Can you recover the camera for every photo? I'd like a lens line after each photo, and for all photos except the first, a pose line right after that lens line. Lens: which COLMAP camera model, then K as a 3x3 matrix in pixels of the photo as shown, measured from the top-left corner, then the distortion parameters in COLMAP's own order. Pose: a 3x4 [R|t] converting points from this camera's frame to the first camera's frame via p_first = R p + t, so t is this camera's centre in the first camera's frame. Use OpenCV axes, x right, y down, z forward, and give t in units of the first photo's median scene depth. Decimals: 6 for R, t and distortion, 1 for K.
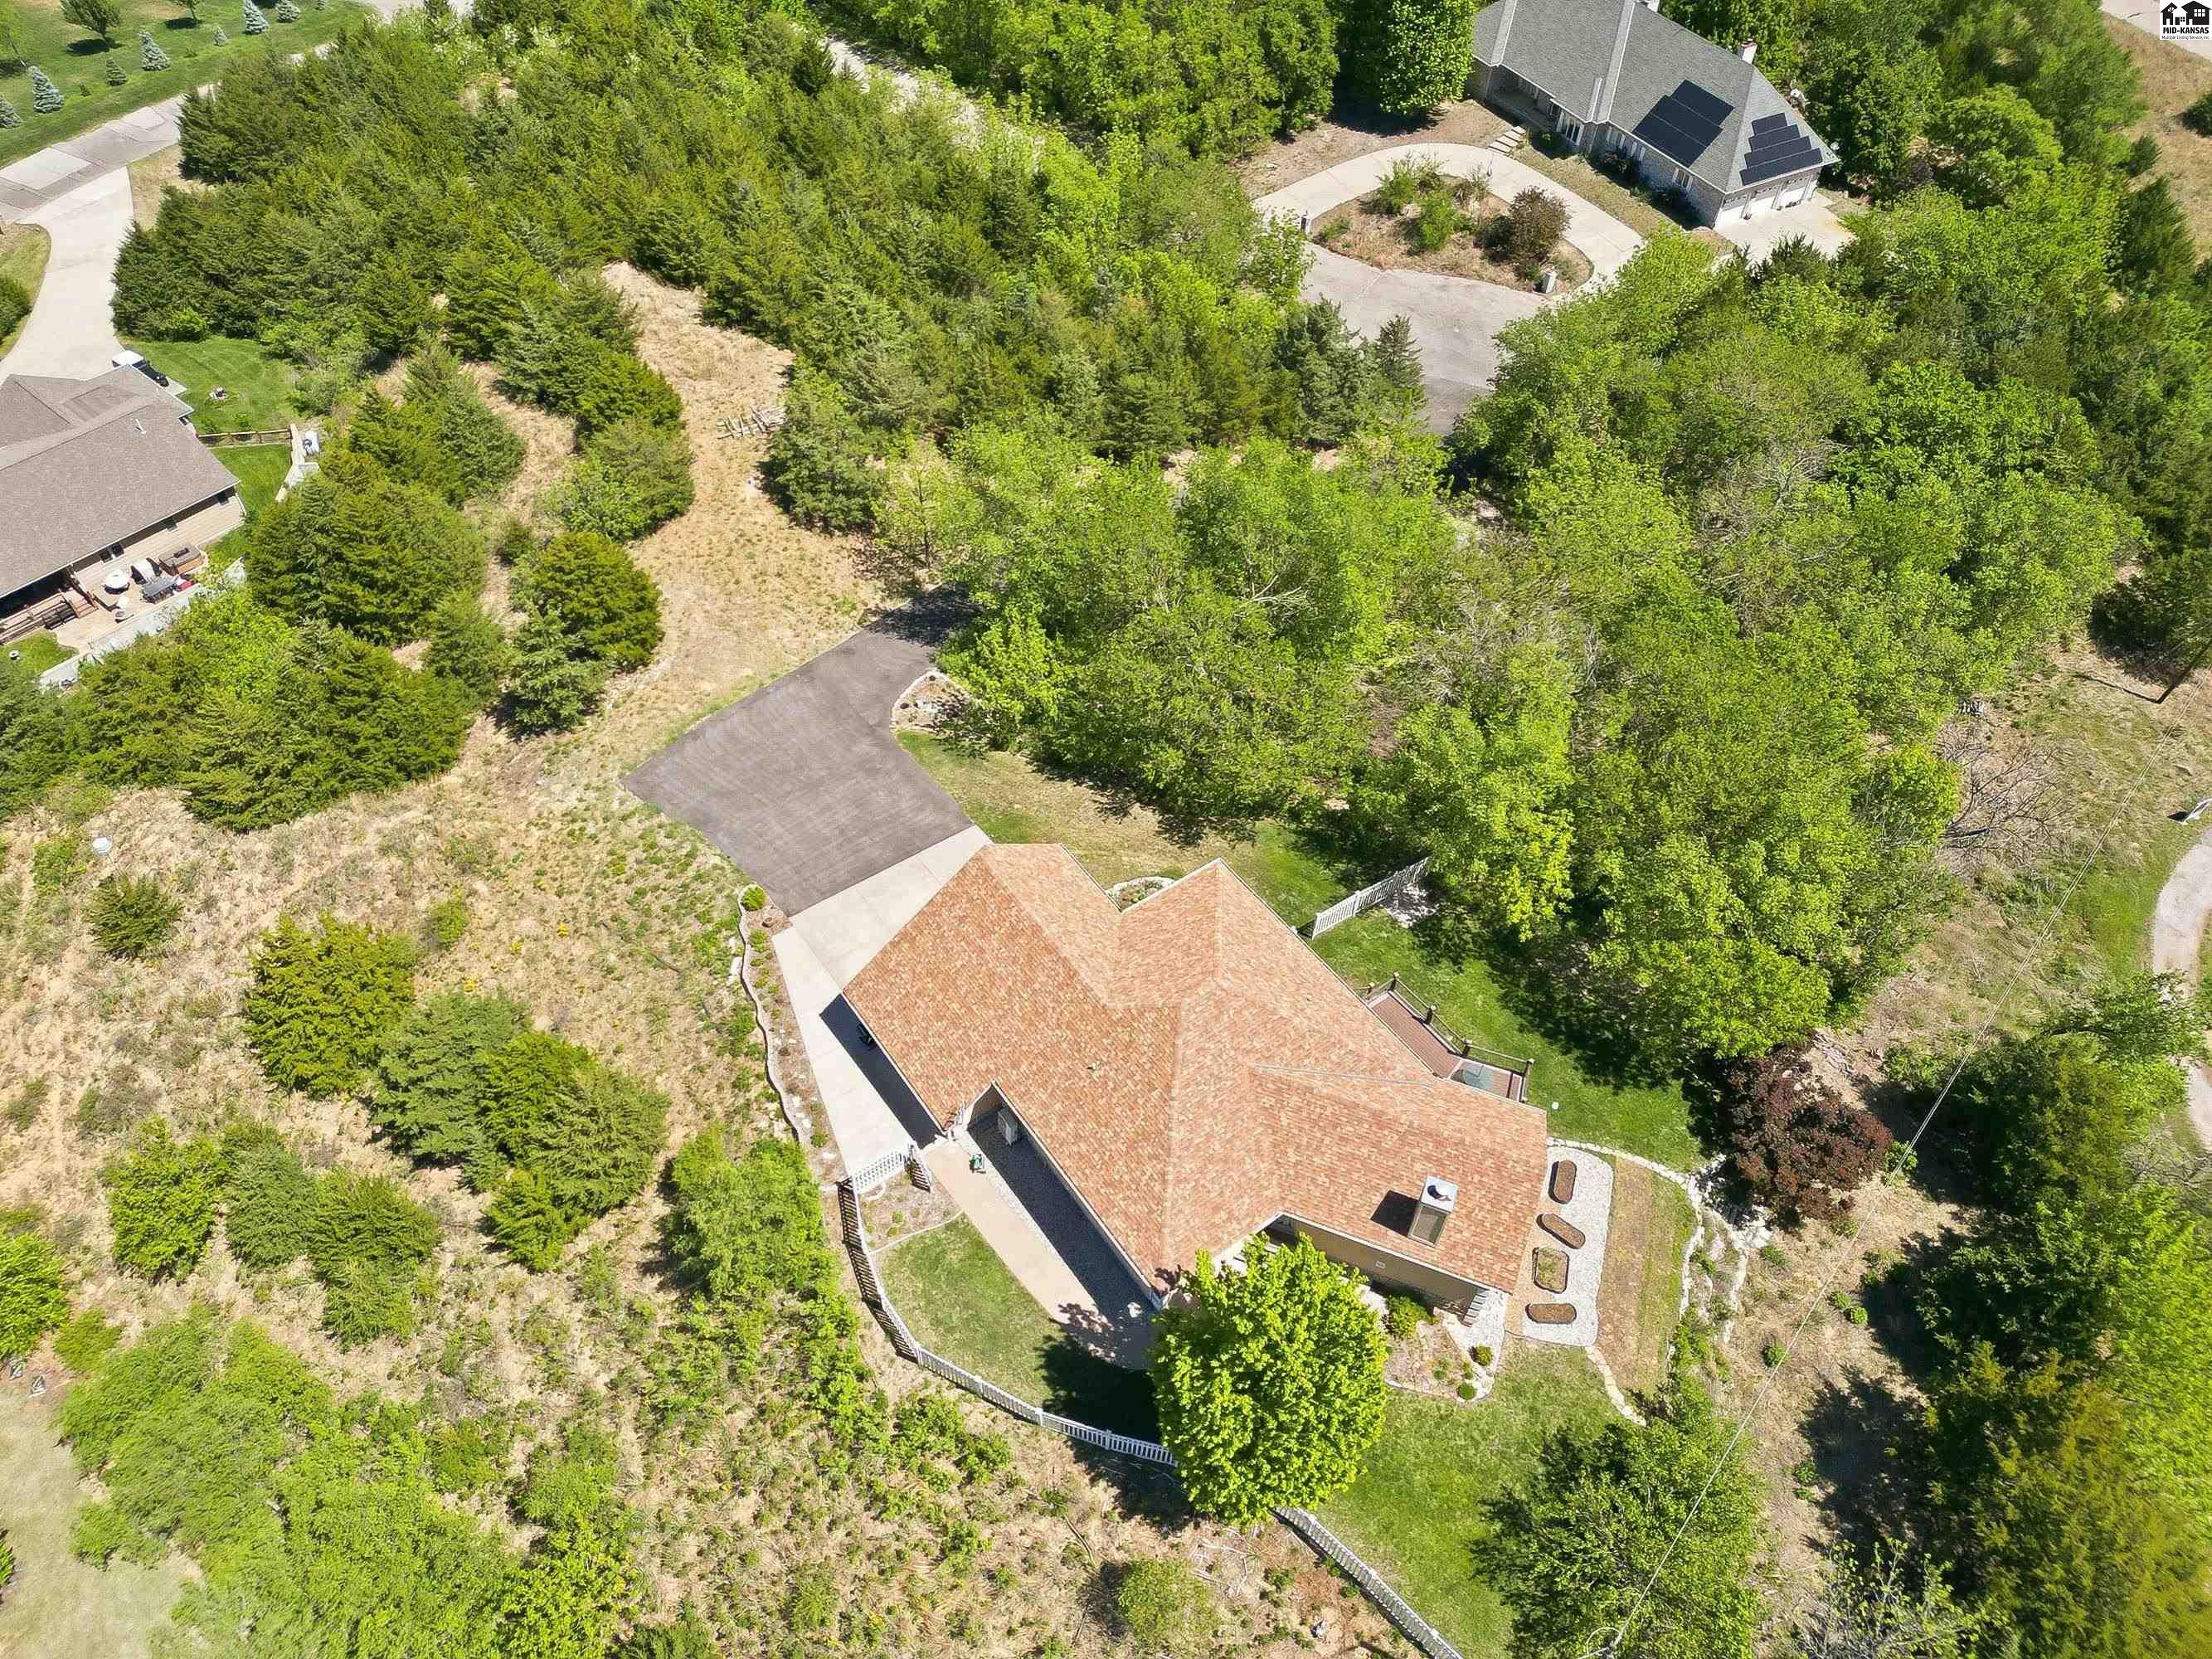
lens RADIAL K [[1525.3, 0, 1106.0], [0, 1525.3, 829.5], [0, 0, 1]] dist [0.078046, -0.068907]
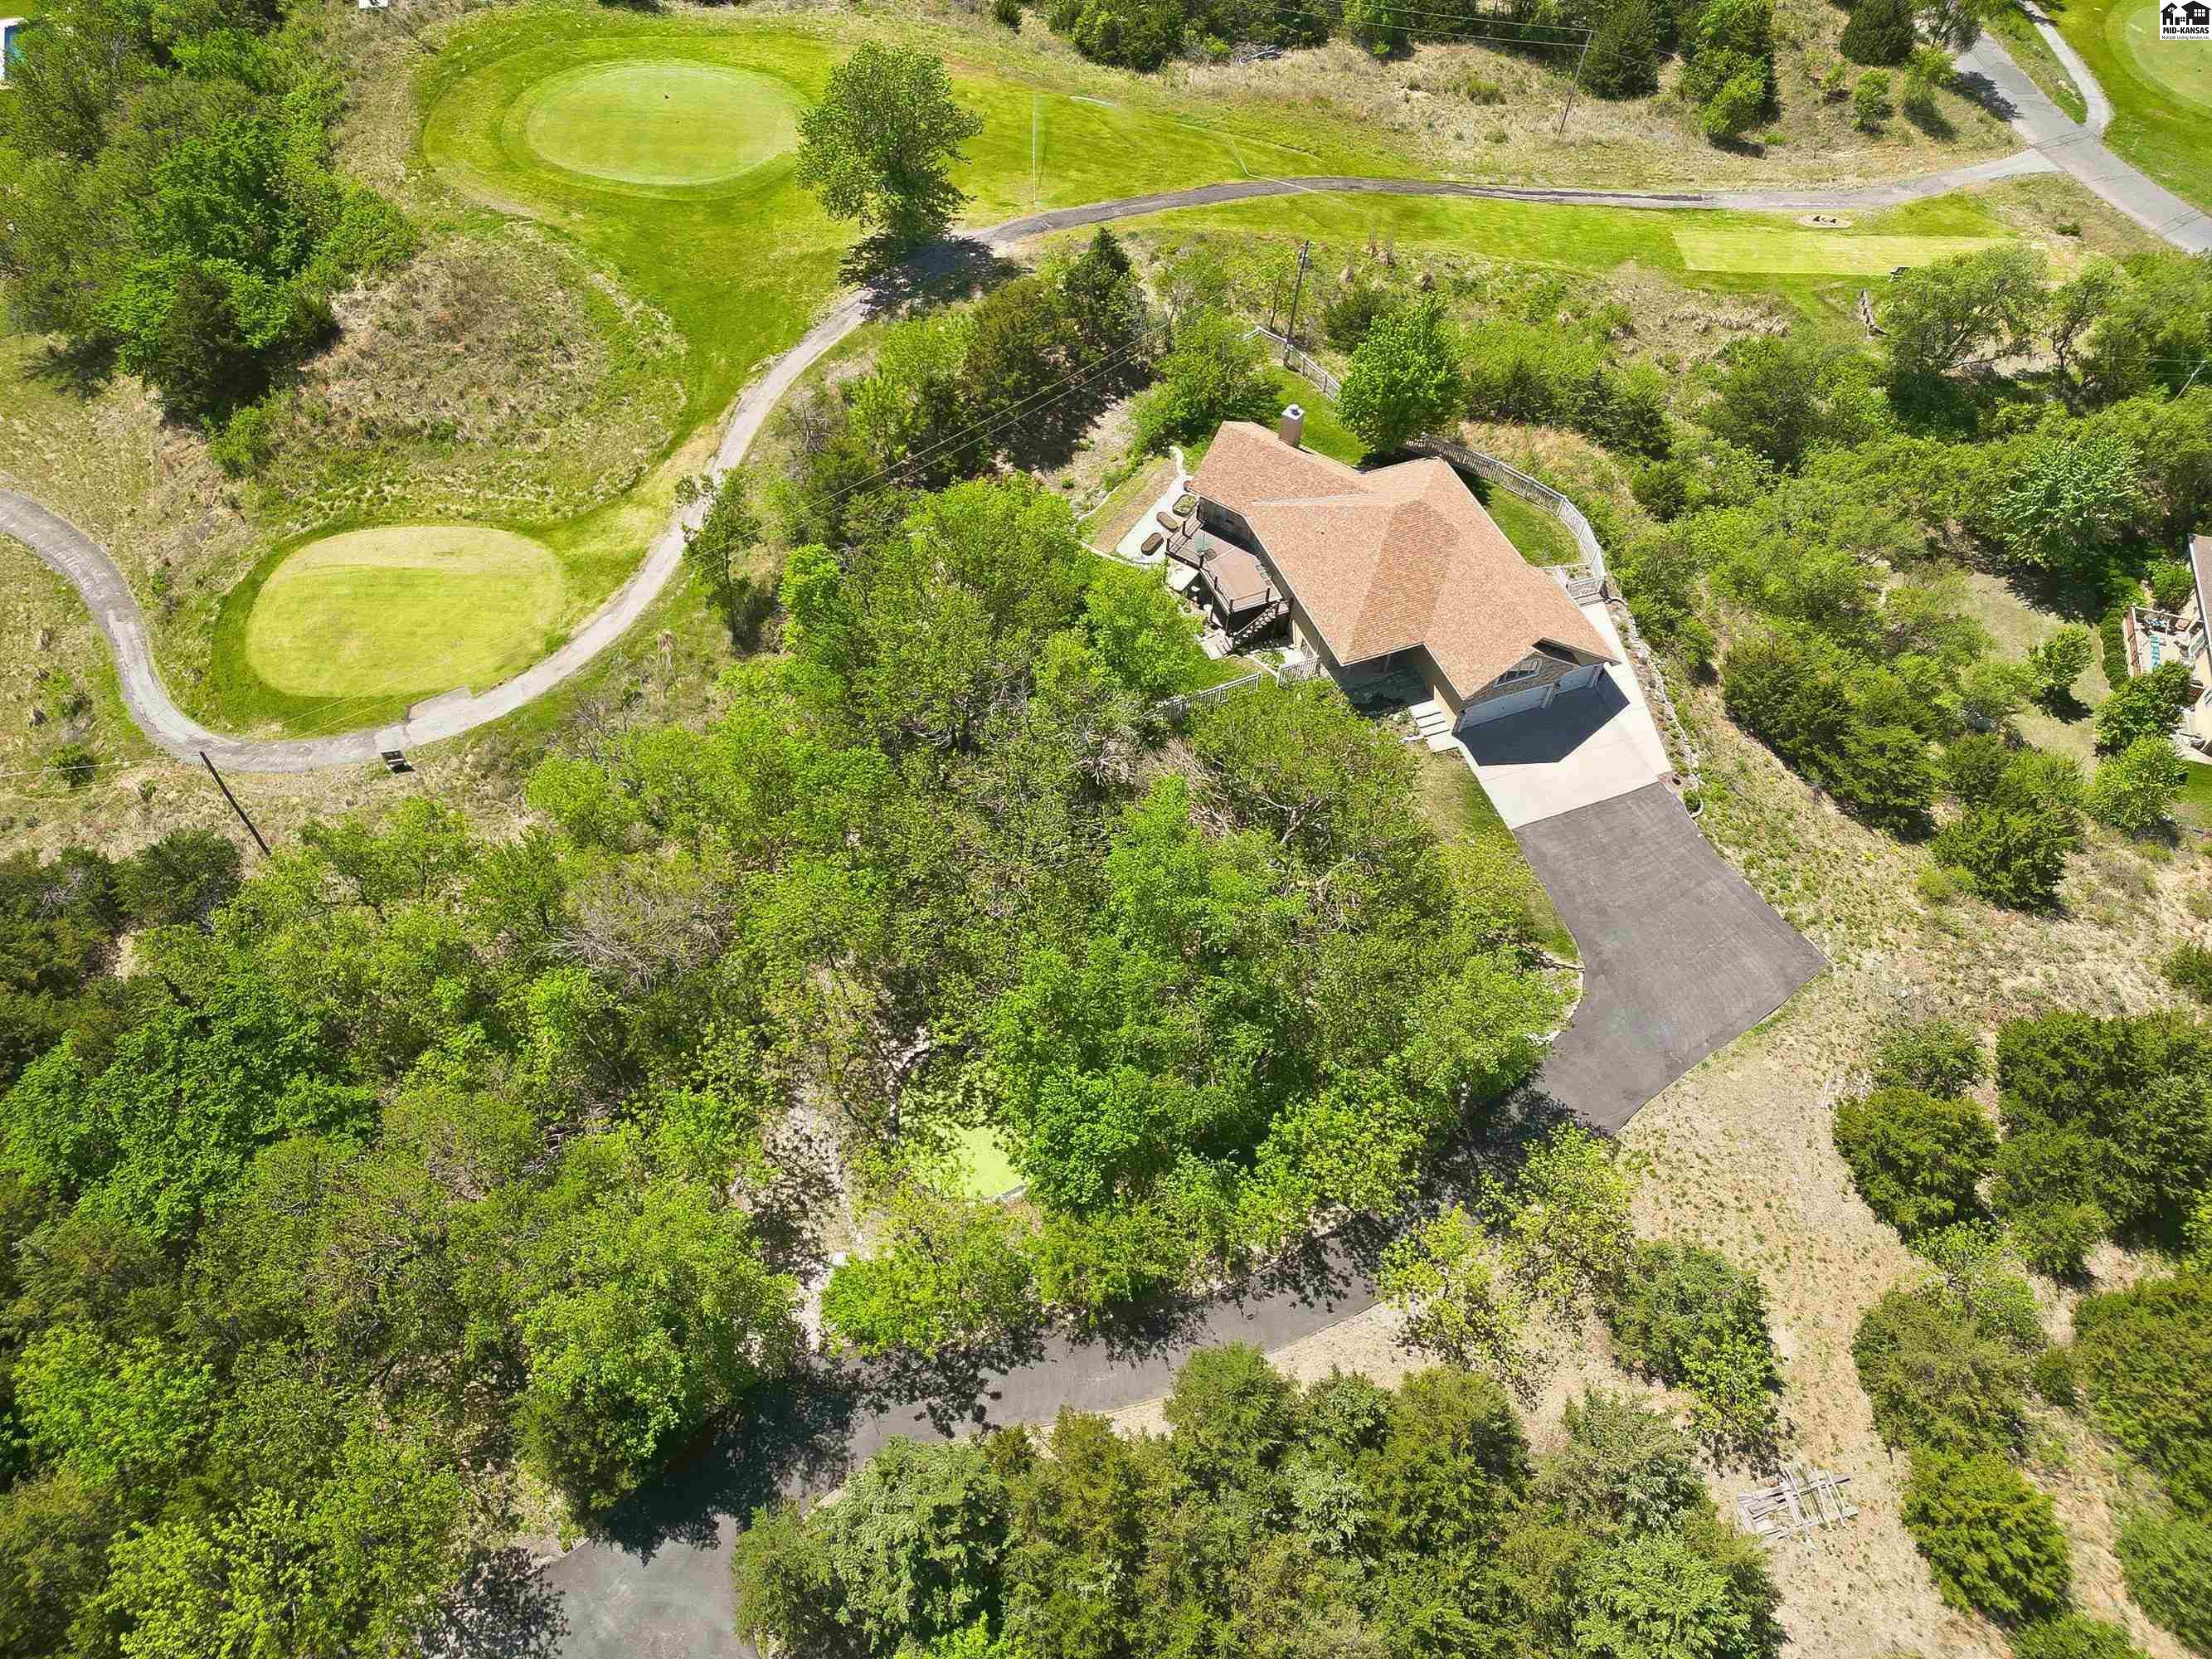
lens RADIAL K [[1525.3, 0, 1106.0], [0, 1525.3, 829.5], [0, 0, 1]] dist [0.078046, -0.068907]
pose [[-0.964425, -0.248485, 0.090215, 0.105991], [0.138157, -0.182819, 0.973391, -1.184337], [-0.225380, 0.951227, 0.210645, 0.817878]]
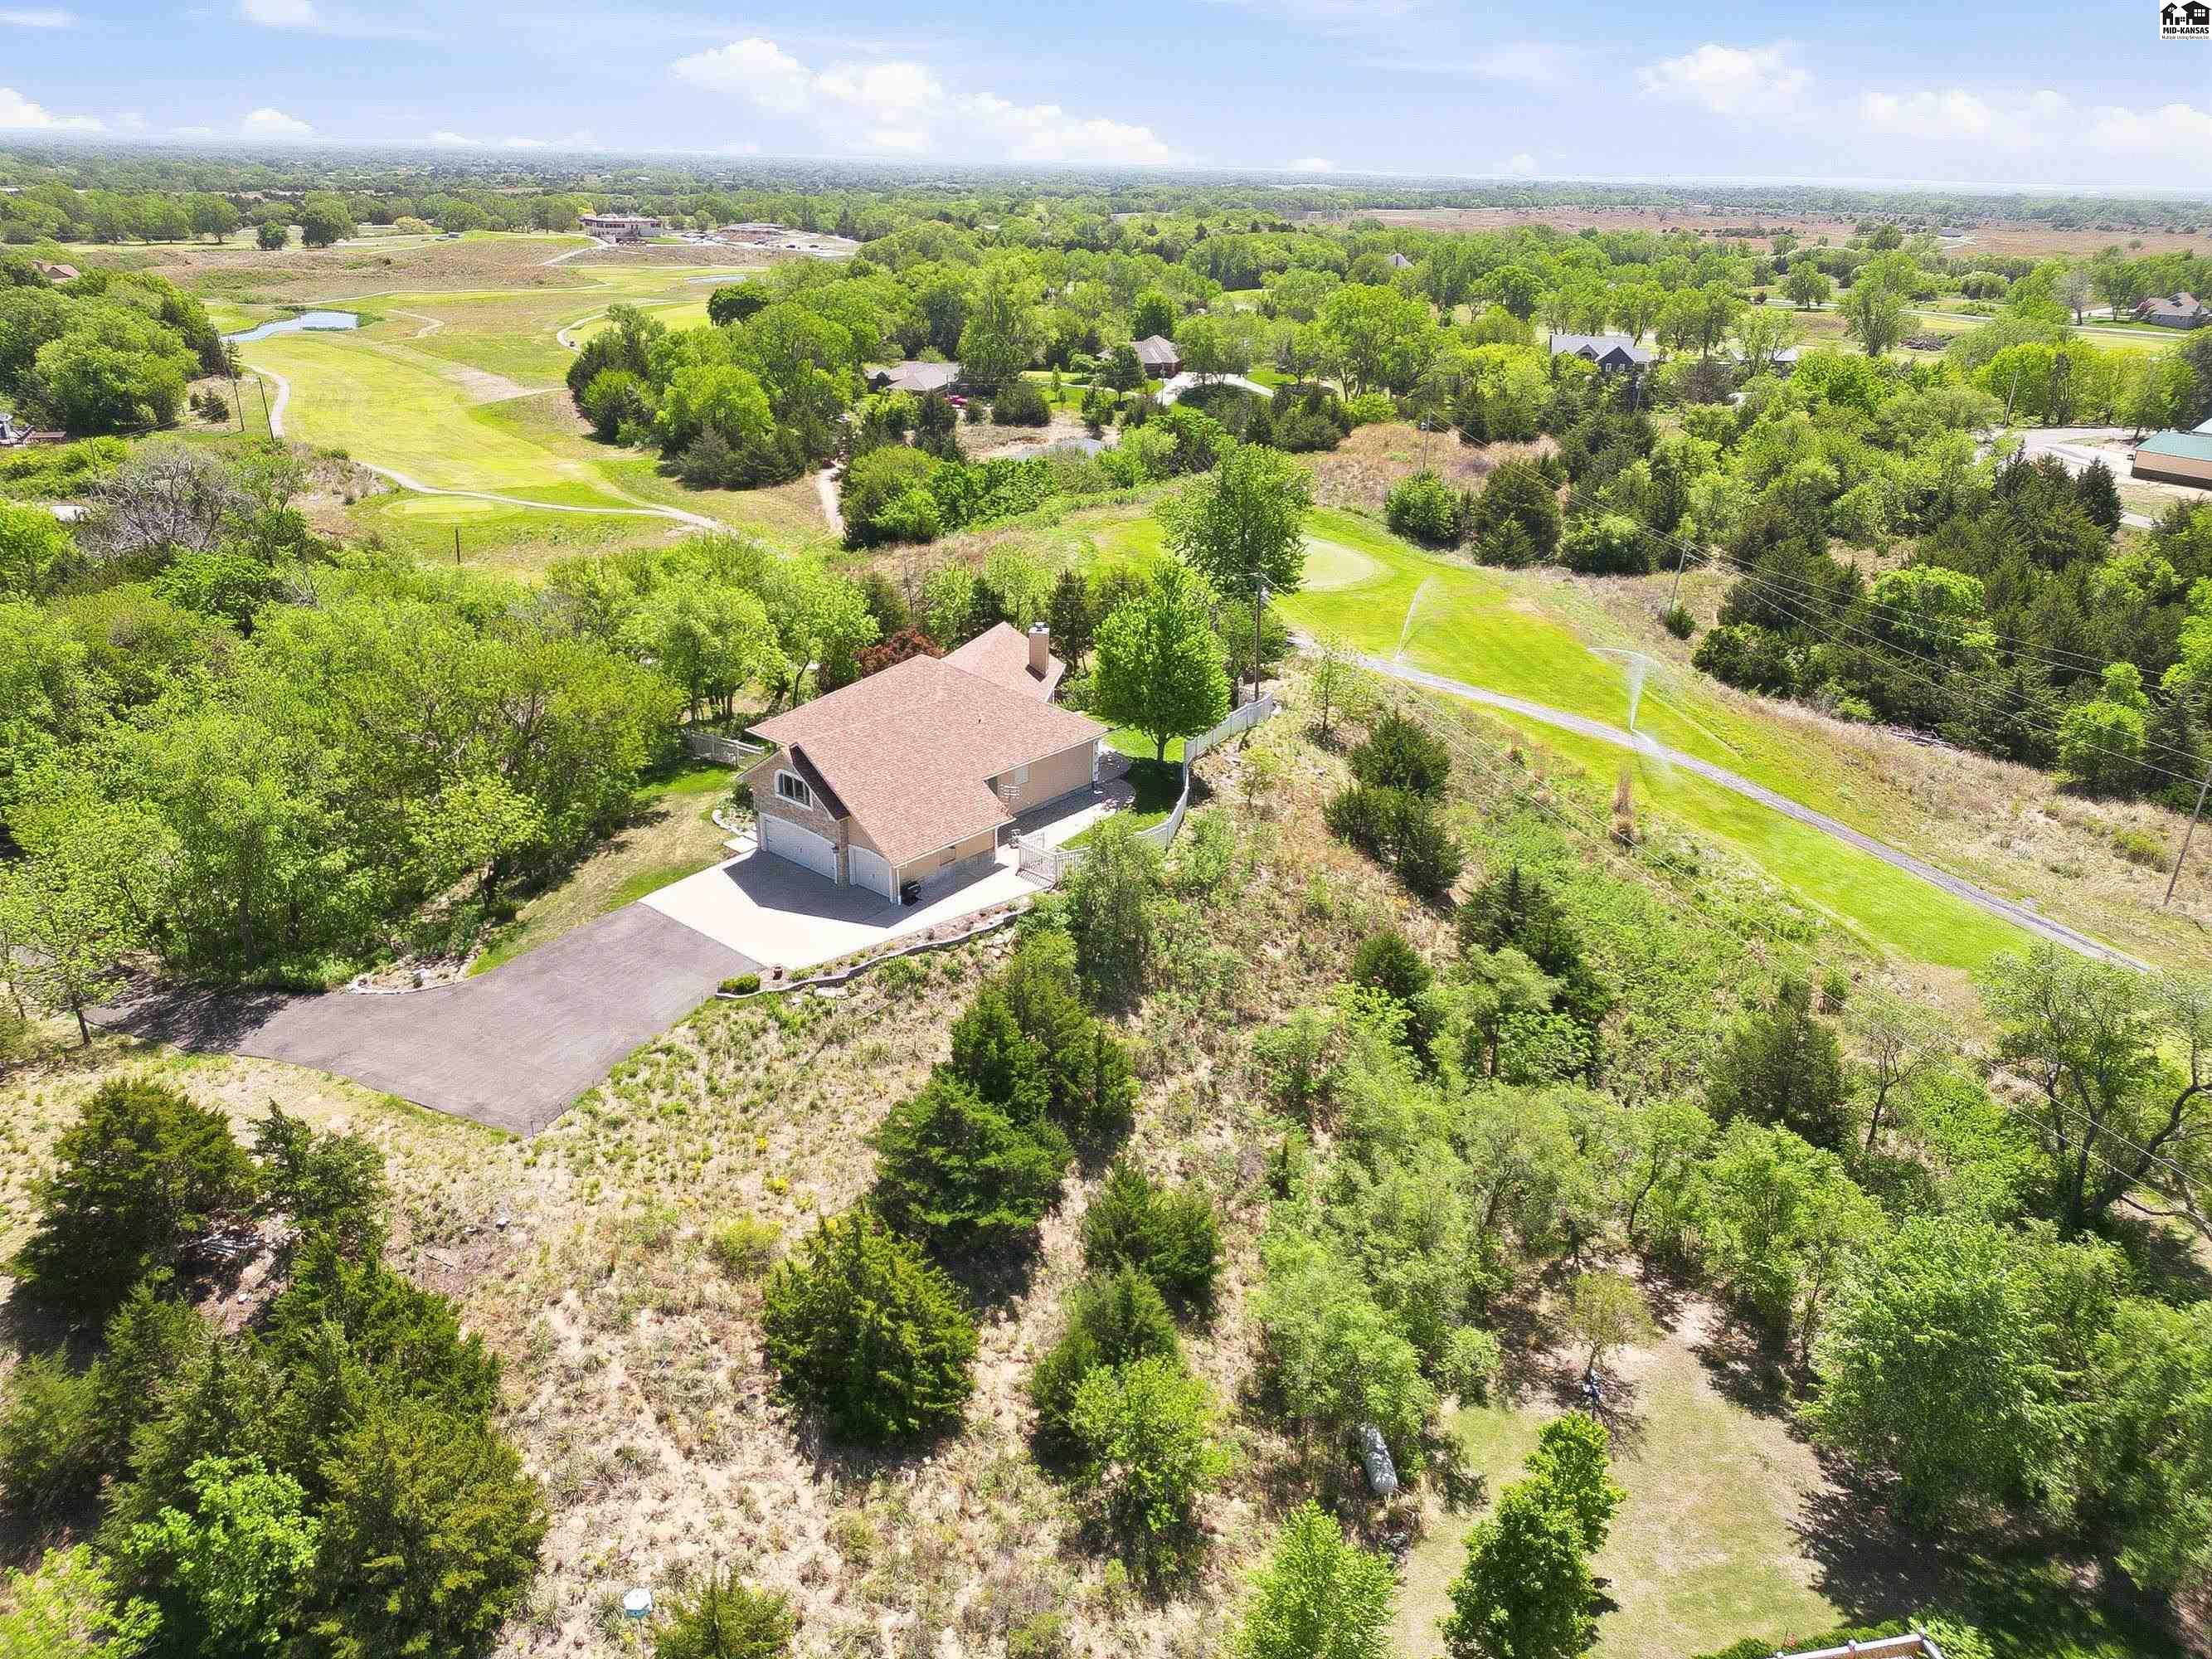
lens RADIAL K [[1525.3, 0, 1106.0], [0, 1525.3, 829.5], [0, 0, 1]] dist [0.078046, -0.068907]
pose [[-0.223984, -0.422056, 0.878465, -1.016271], [0.720095, 0.535717, 0.440988, -0.250203], [-0.656730, 0.731352, 0.183928, 0.574980]]
